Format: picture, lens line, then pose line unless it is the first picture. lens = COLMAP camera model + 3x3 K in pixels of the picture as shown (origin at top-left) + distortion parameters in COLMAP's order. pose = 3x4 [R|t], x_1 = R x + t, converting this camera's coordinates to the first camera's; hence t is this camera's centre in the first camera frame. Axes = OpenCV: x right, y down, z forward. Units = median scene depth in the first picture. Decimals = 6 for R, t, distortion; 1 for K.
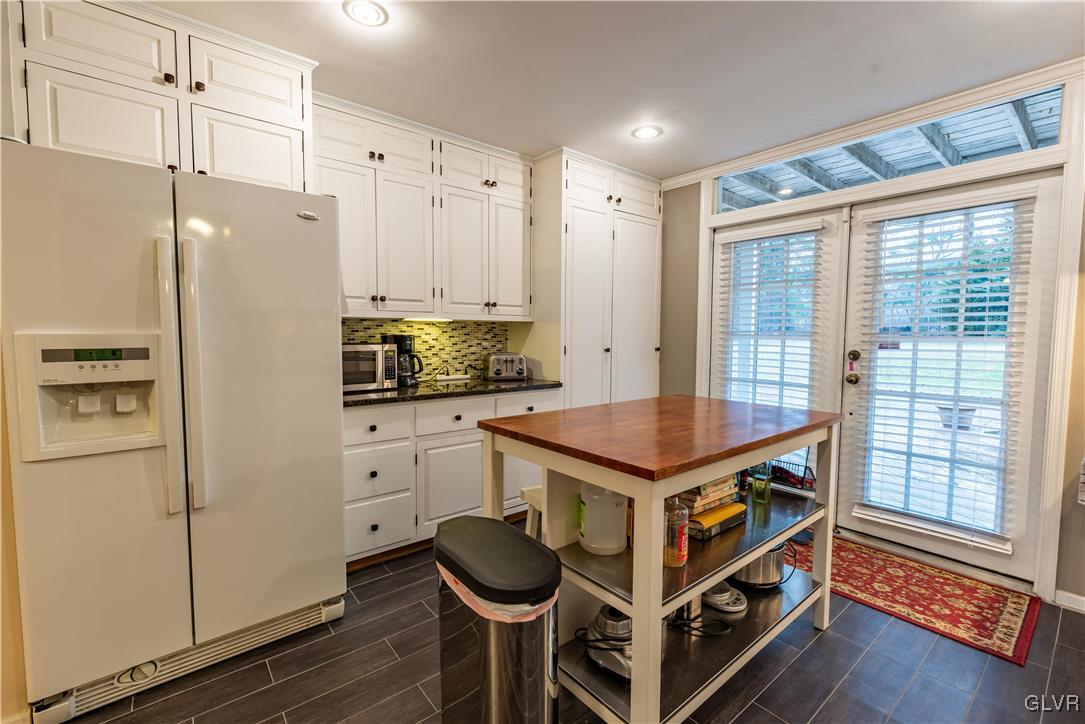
lens RADIAL K [[470.4, 0, 551.5], [0, 470.4, 360.8], [0, 0, 1]] dist [0.002999, -0.000284]
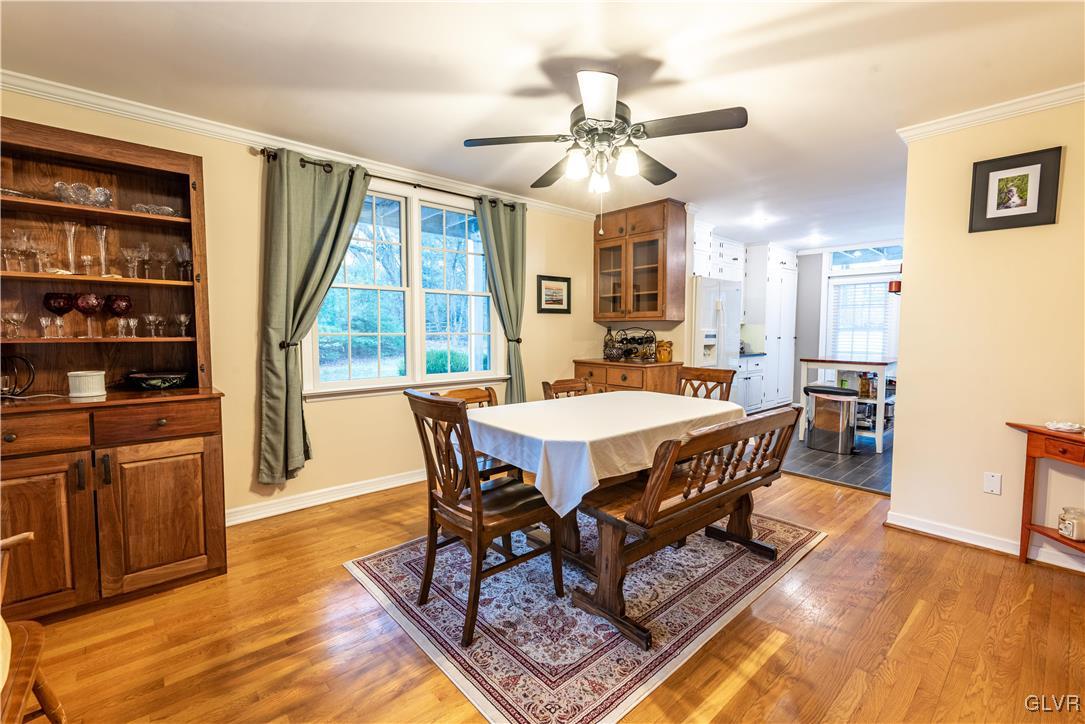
lens RADIAL K [[470.4, 0, 536.7], [0, 470.4, 364.5], [0, 0, 1]] dist [0.002999, -0.000284]
pose [[0.998865, -0.007198, 0.047084, -1.020595], [0.006379, 0.999826, 0.017527, 0.051456], [-0.047202, -0.017206, 0.998737, -0.977990]]
